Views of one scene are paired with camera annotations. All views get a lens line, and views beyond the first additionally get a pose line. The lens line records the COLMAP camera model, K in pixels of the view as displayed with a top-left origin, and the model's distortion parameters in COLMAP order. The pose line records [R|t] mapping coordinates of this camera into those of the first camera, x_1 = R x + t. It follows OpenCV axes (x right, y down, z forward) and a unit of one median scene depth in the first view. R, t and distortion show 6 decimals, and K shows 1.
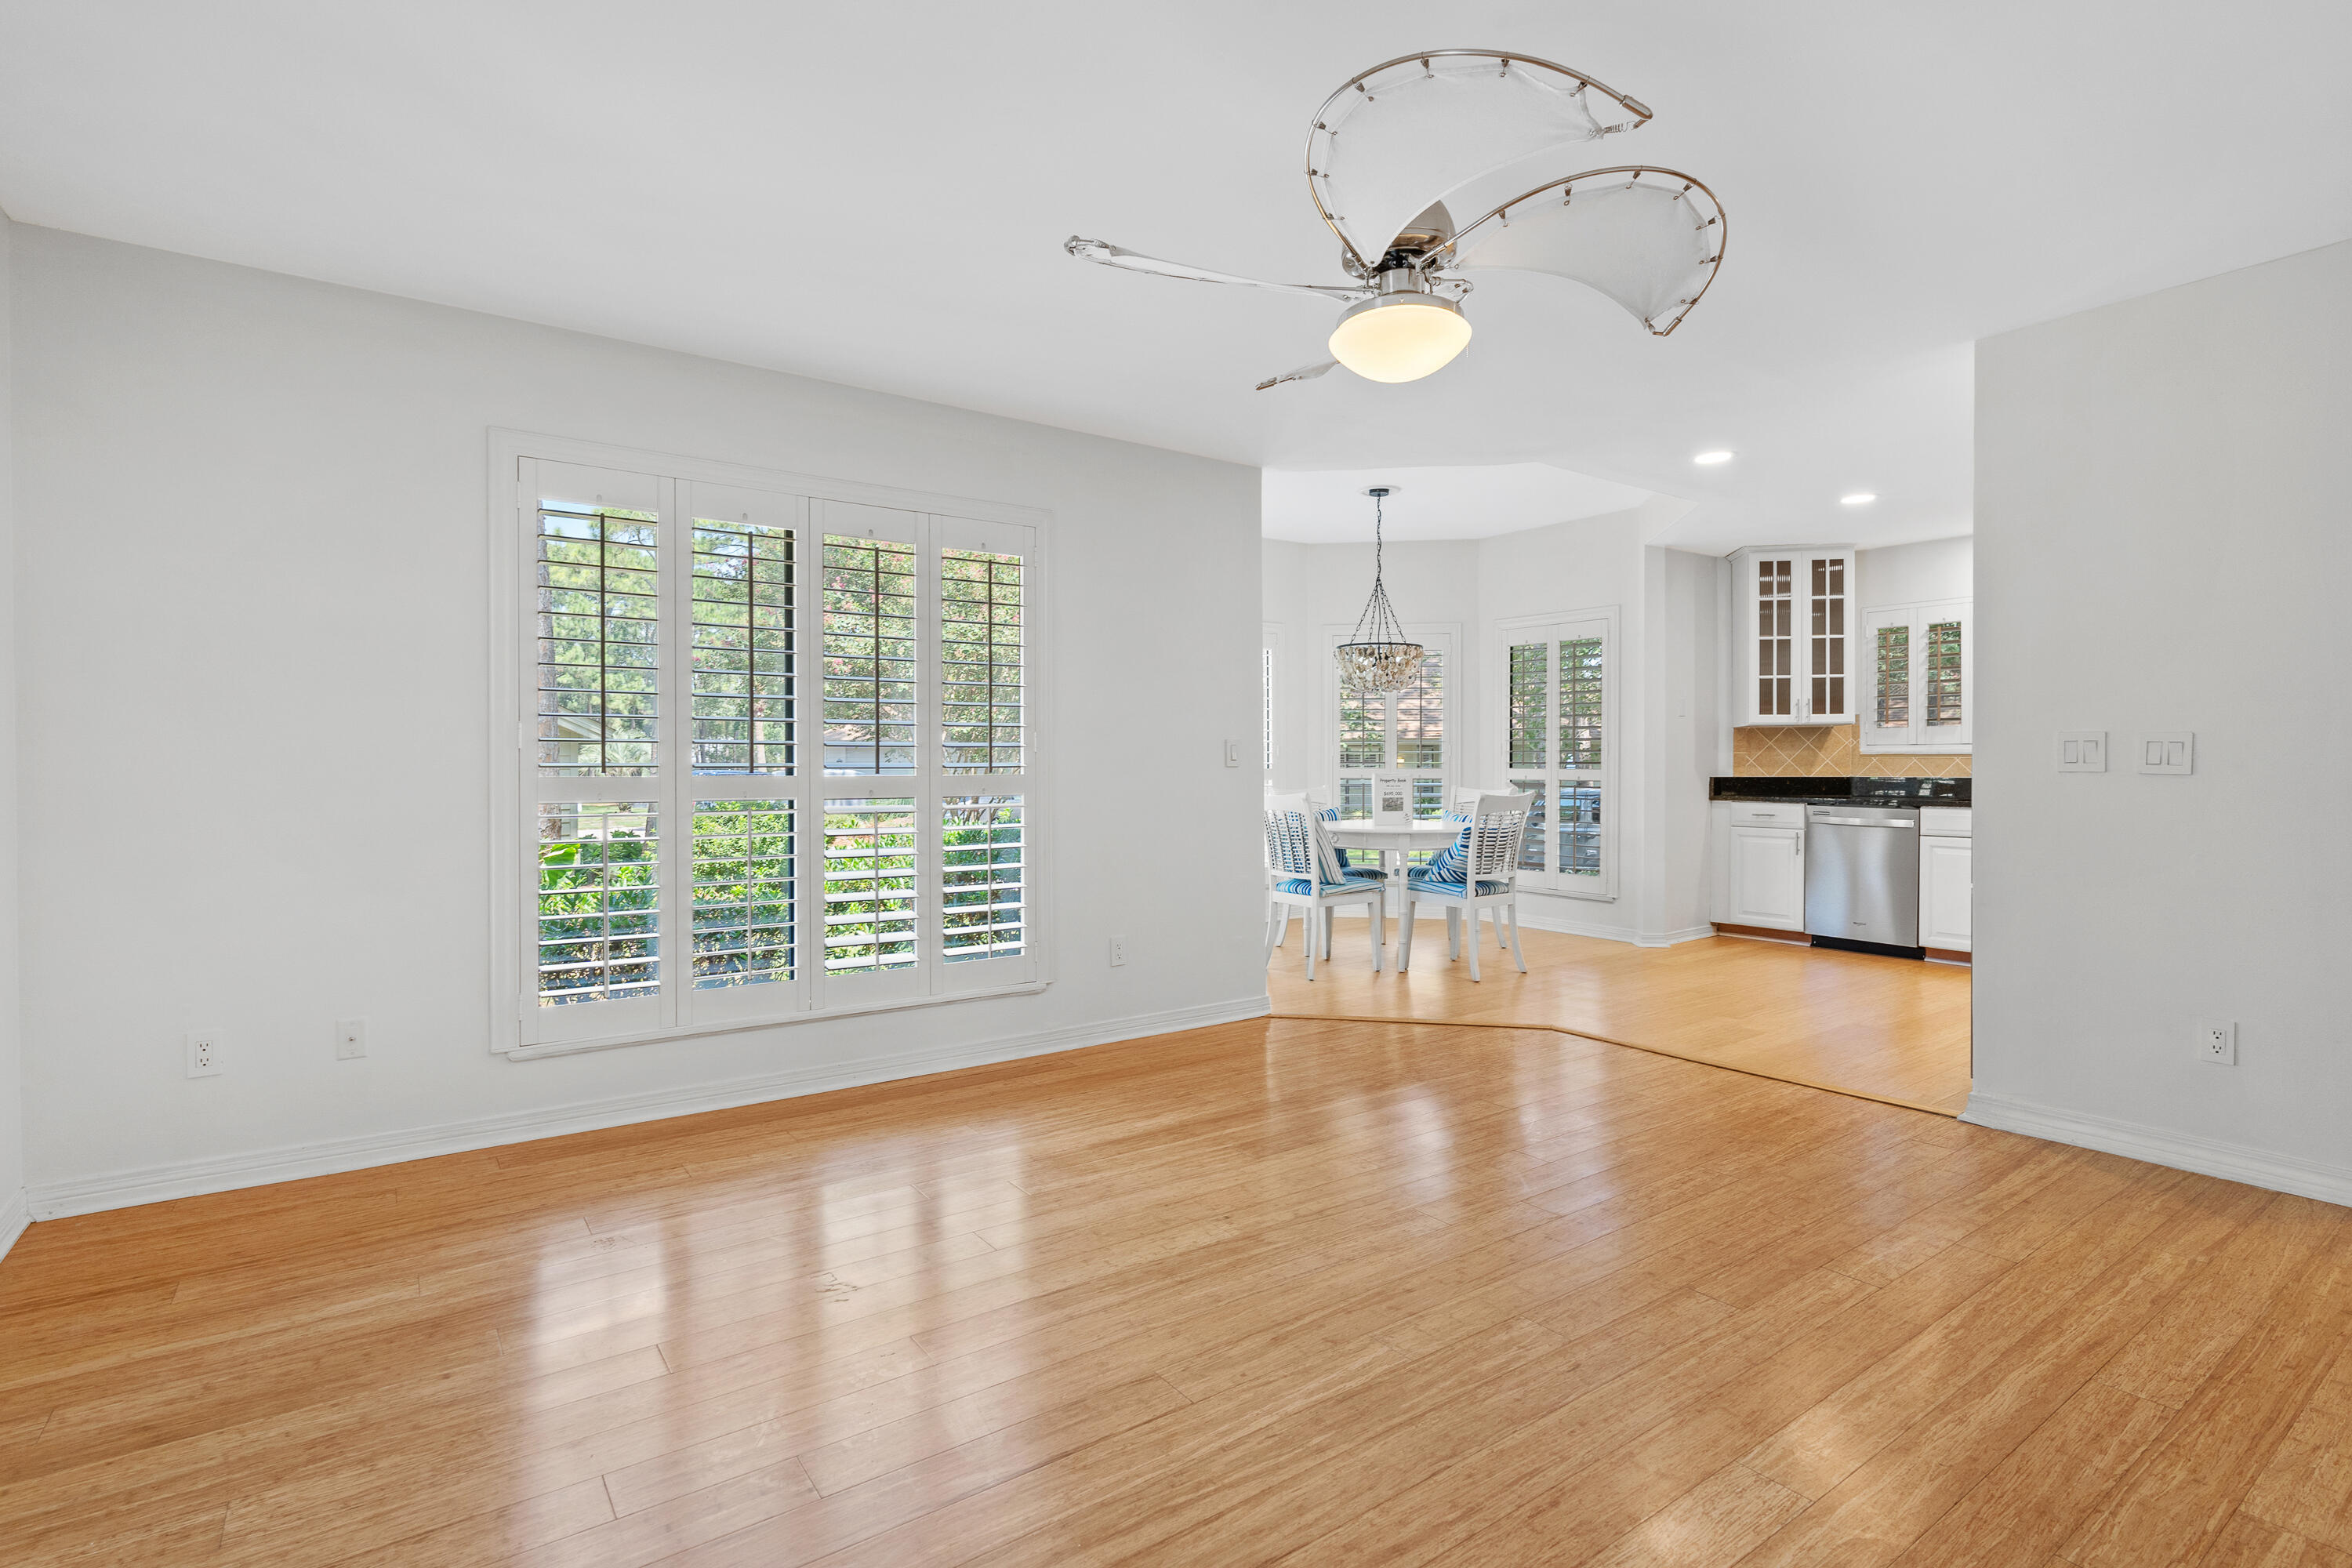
lens RADIAL K [[1135.1, 0, 1163.4], [0, 1135.1, 764.6], [0, 0, 1]] dist [-0.011862, 0.005887]
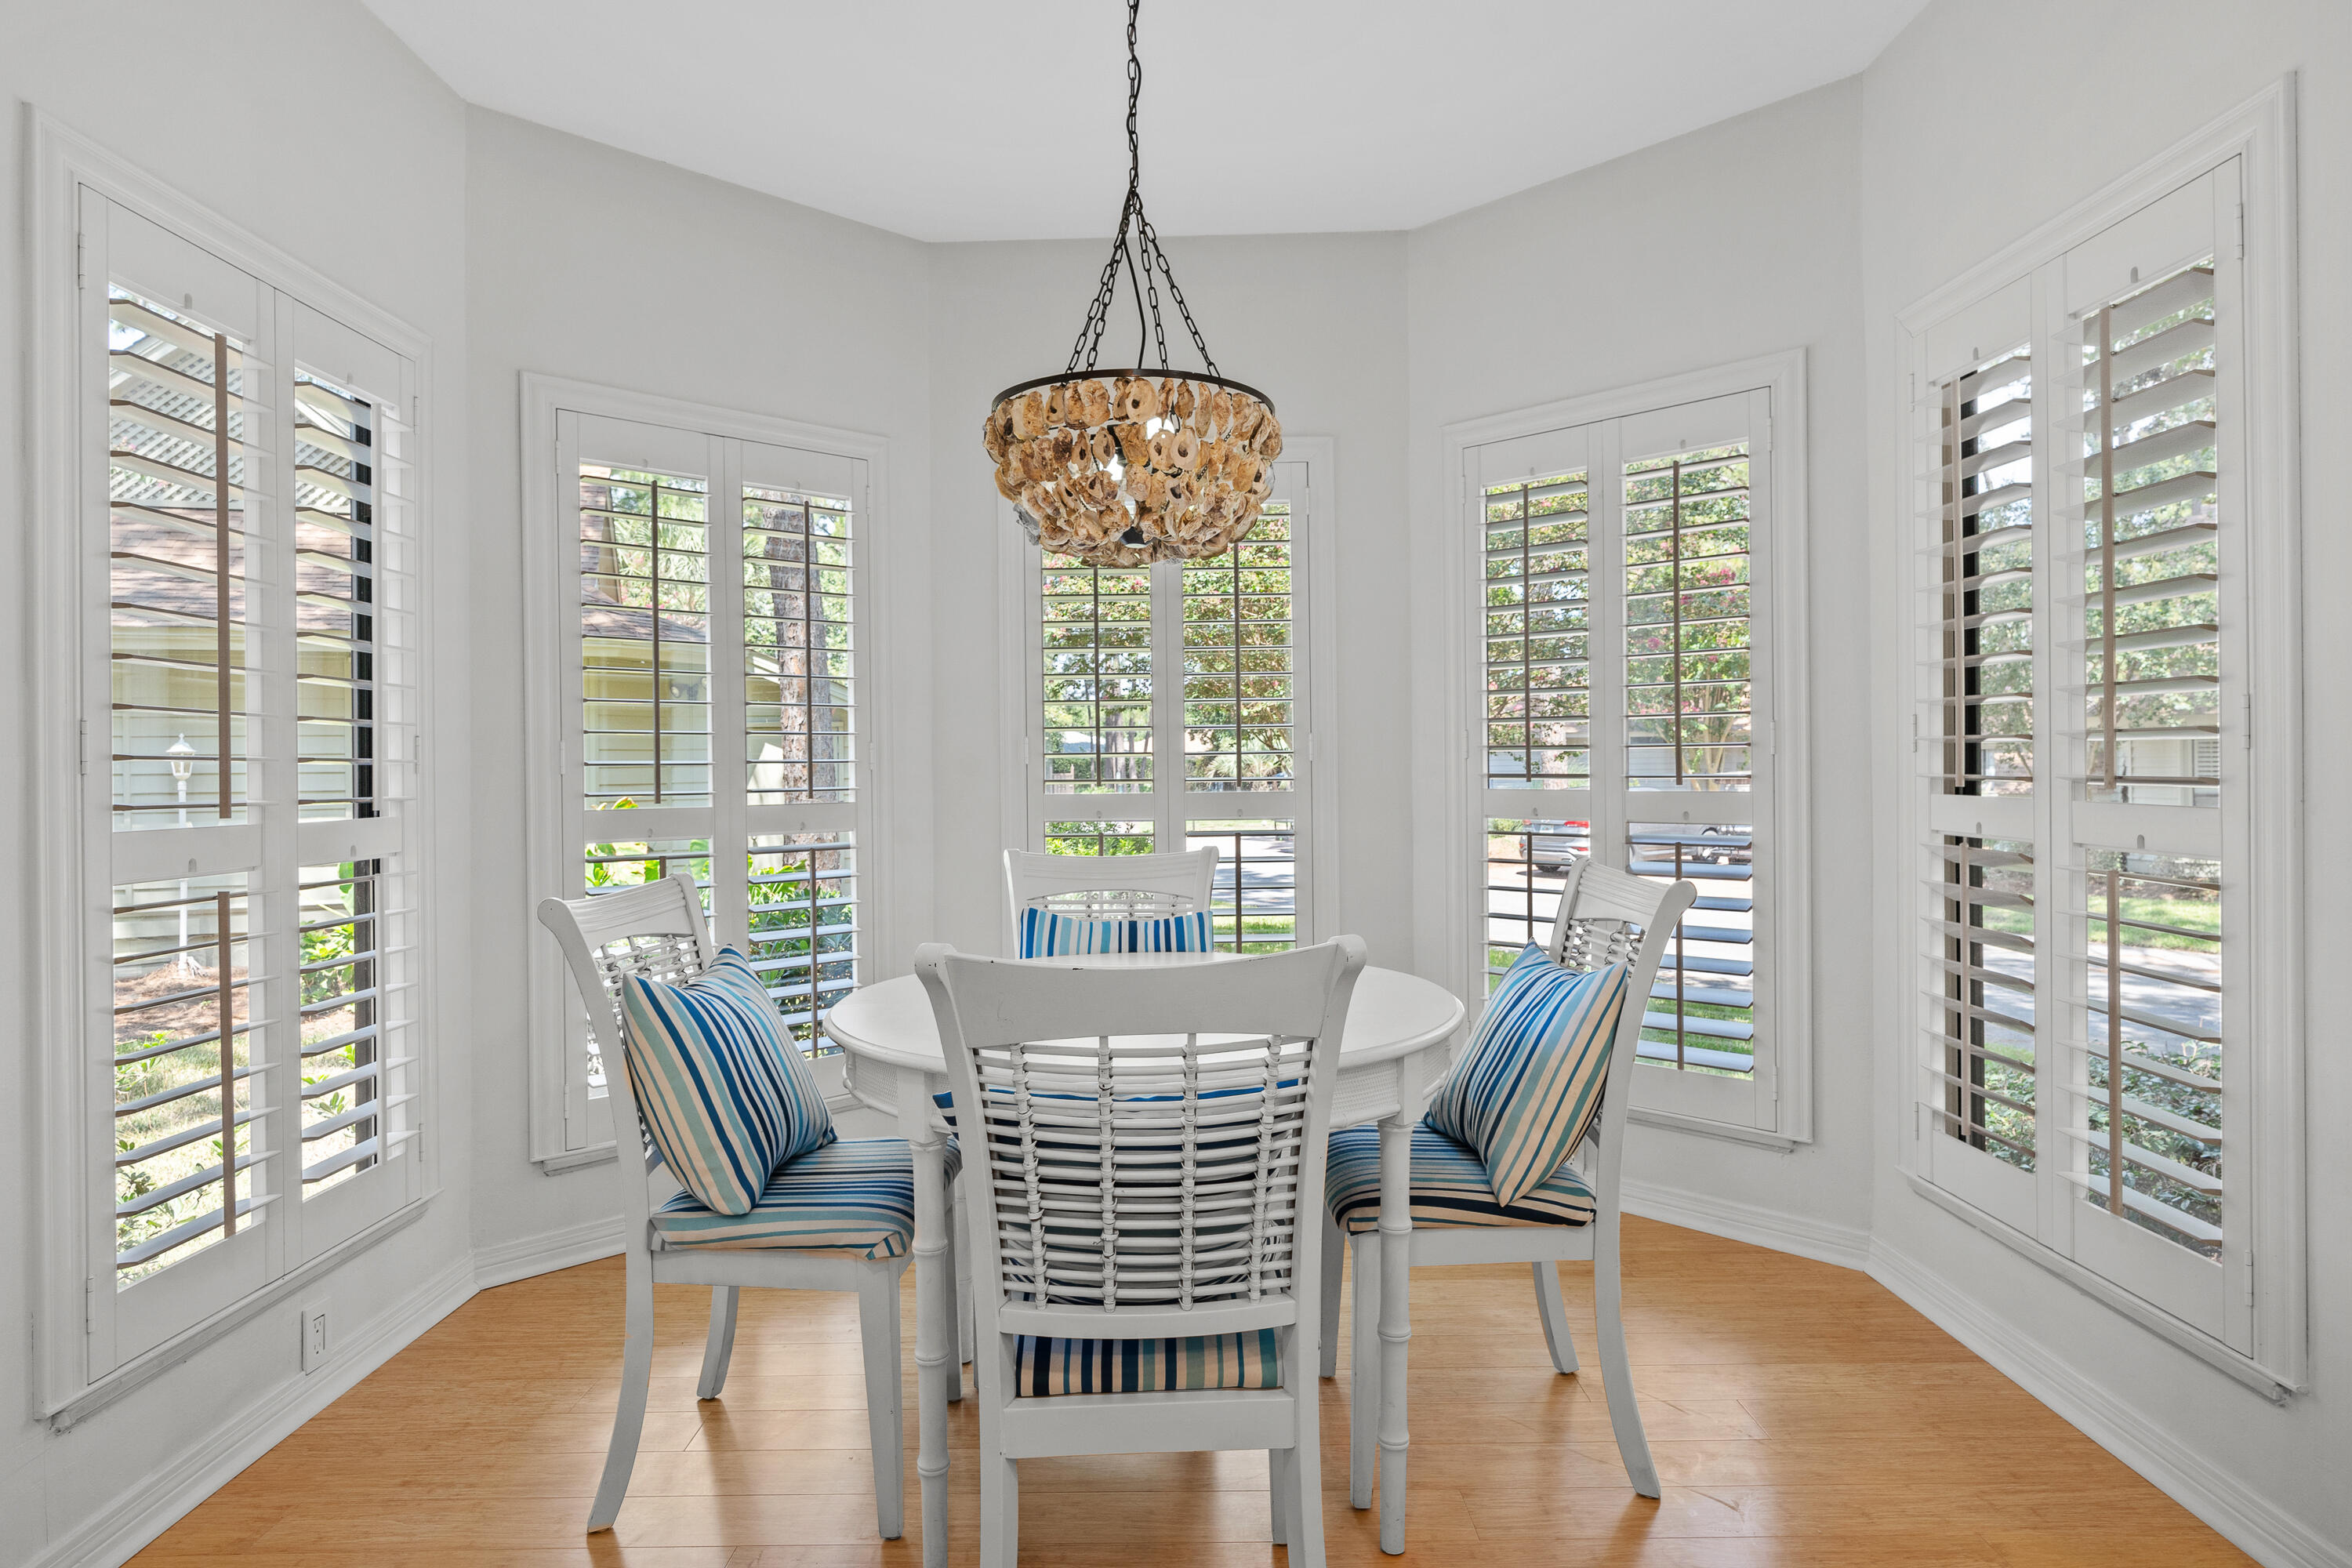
lens RADIAL K [[1286.3, 0, 1180.1], [0, 1286.3, 770.7], [0, 0, 1]] dist [-0.005843, 0.003140]
pose [[0.819656, -0.004153, -0.572842, 0.446195], [0.004305, 0.999990, -0.001090, -0.006378], [0.572840, -0.001572, 0.819665, 0.814341]]
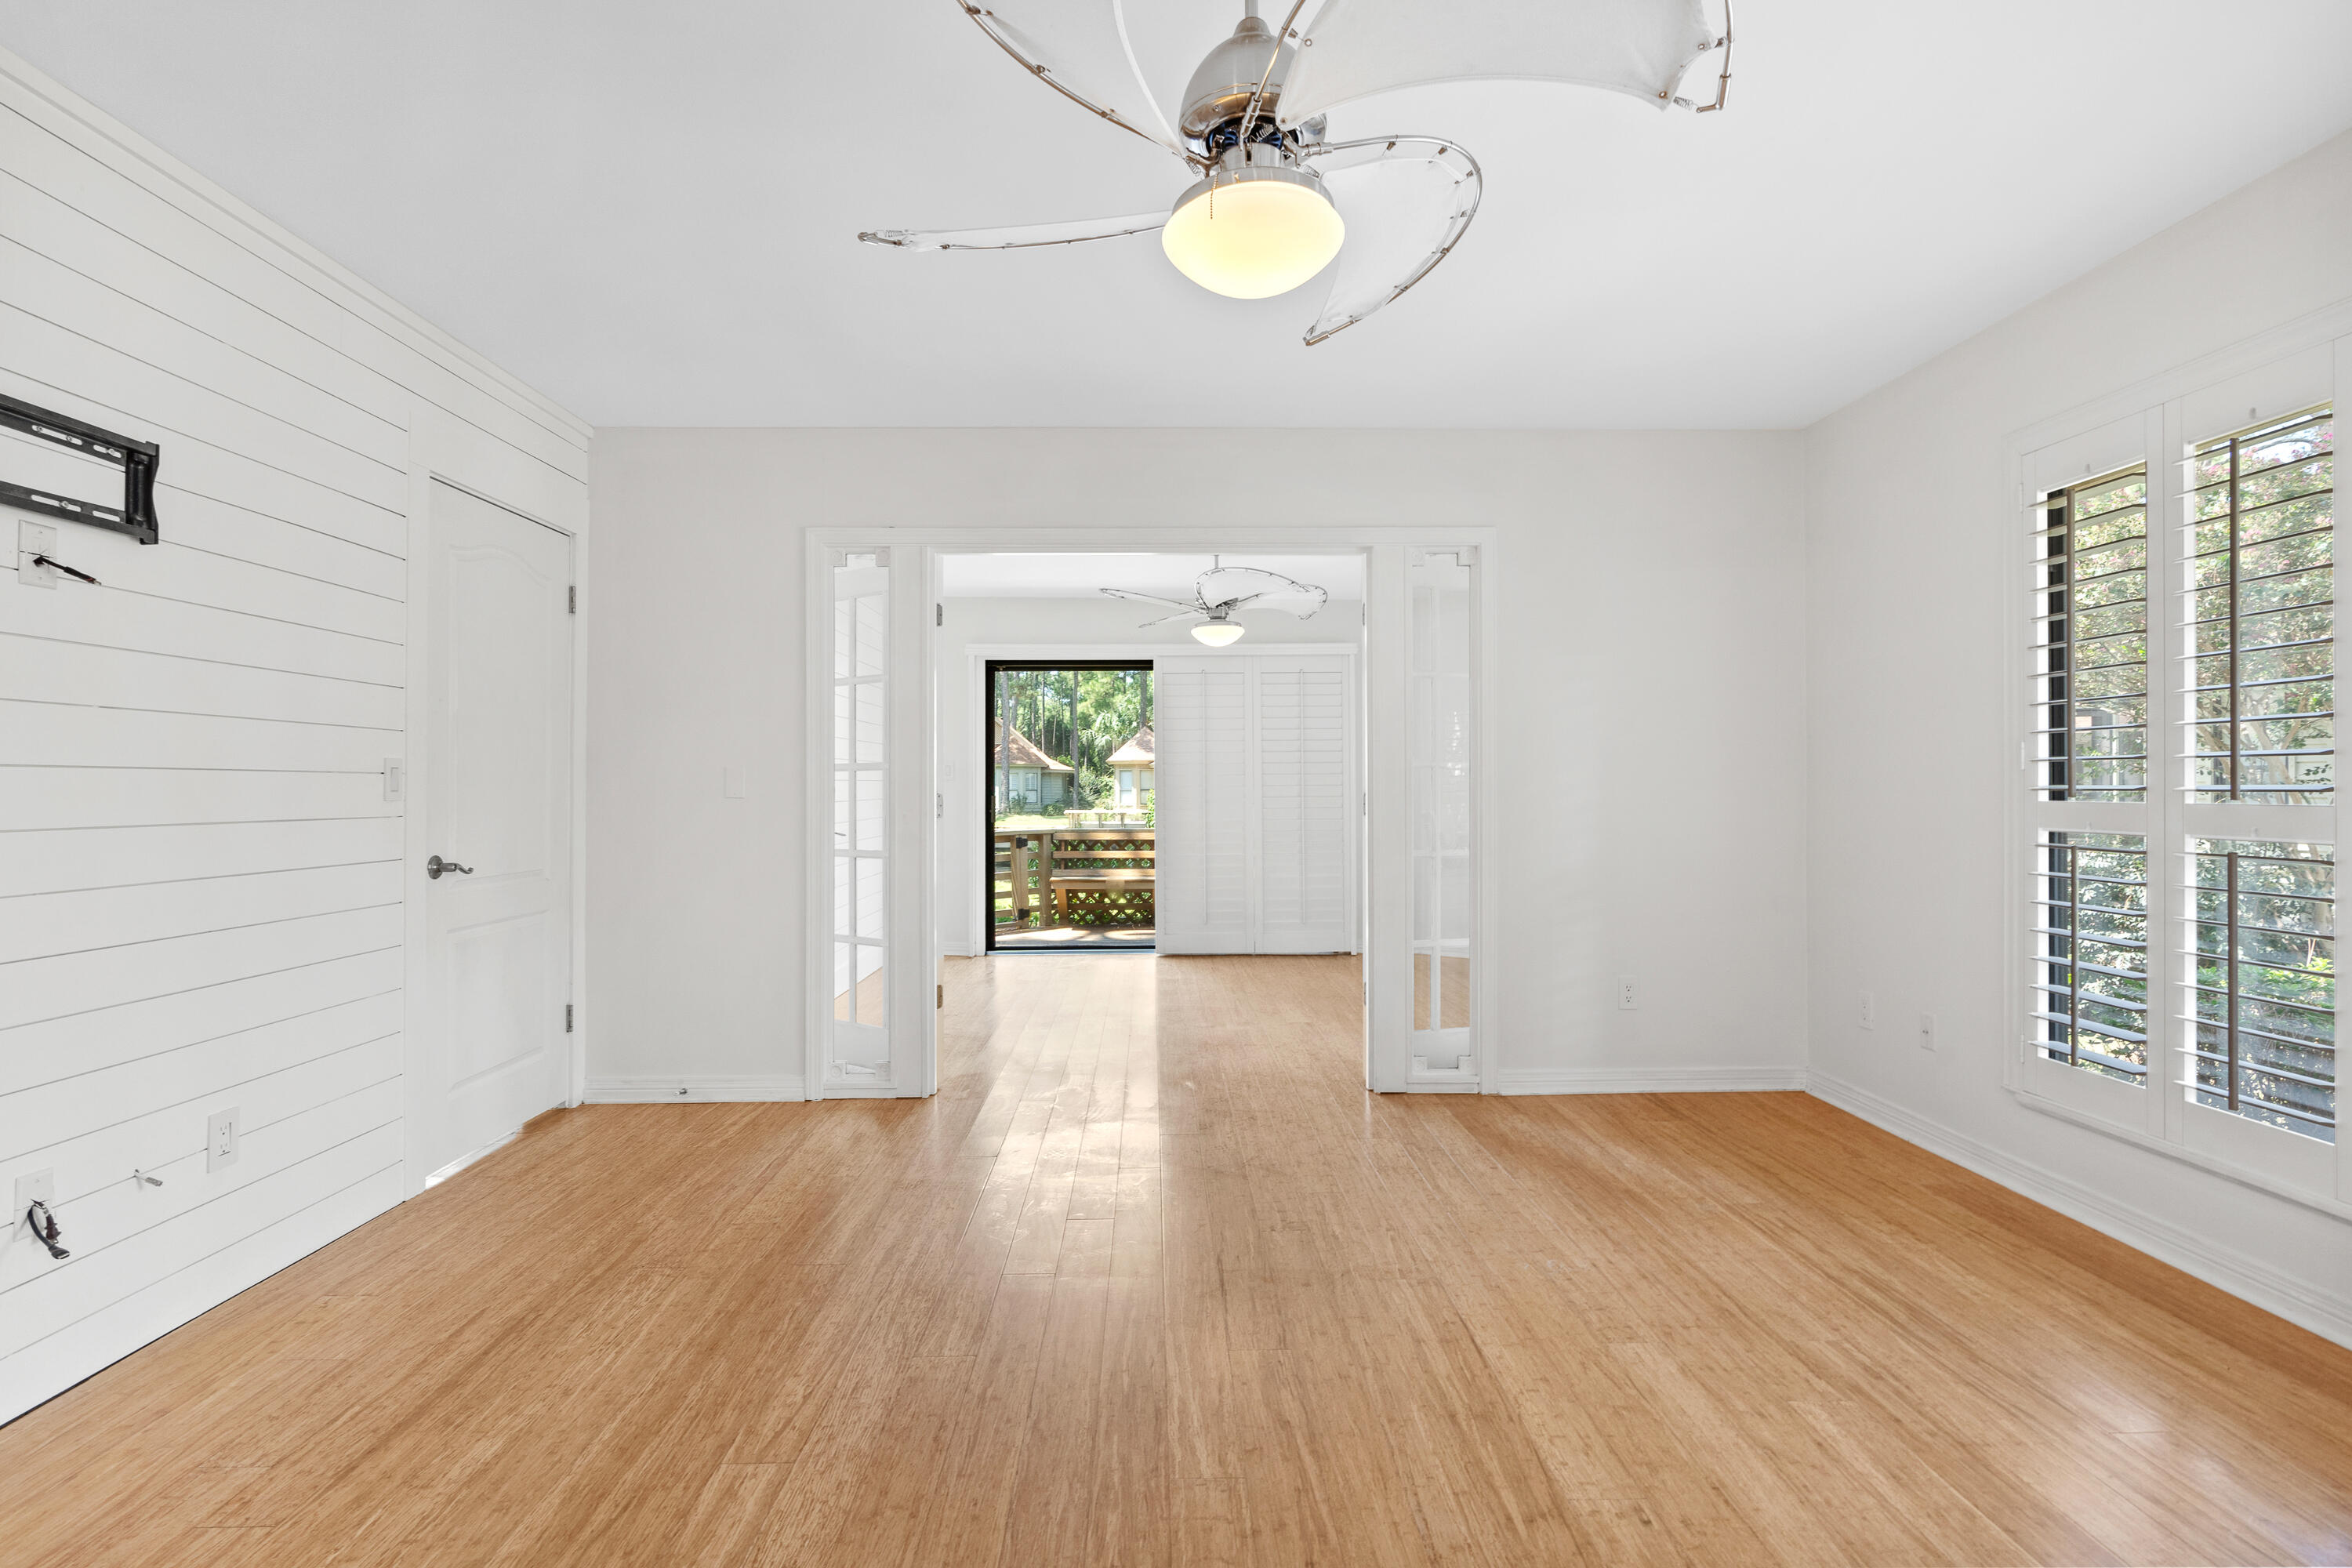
lens RADIAL K [[1135.1, 0, 1175.4], [0, 1135.1, 774.6], [0, 0, 1]] dist [-0.011862, 0.005887]
pose [[-0.560557, -0.009036, -0.828066, 0.347297], [0.001777, 0.999925, -0.012114, -0.001003], [0.828114, -0.008262, -0.560499, 0.551334]]
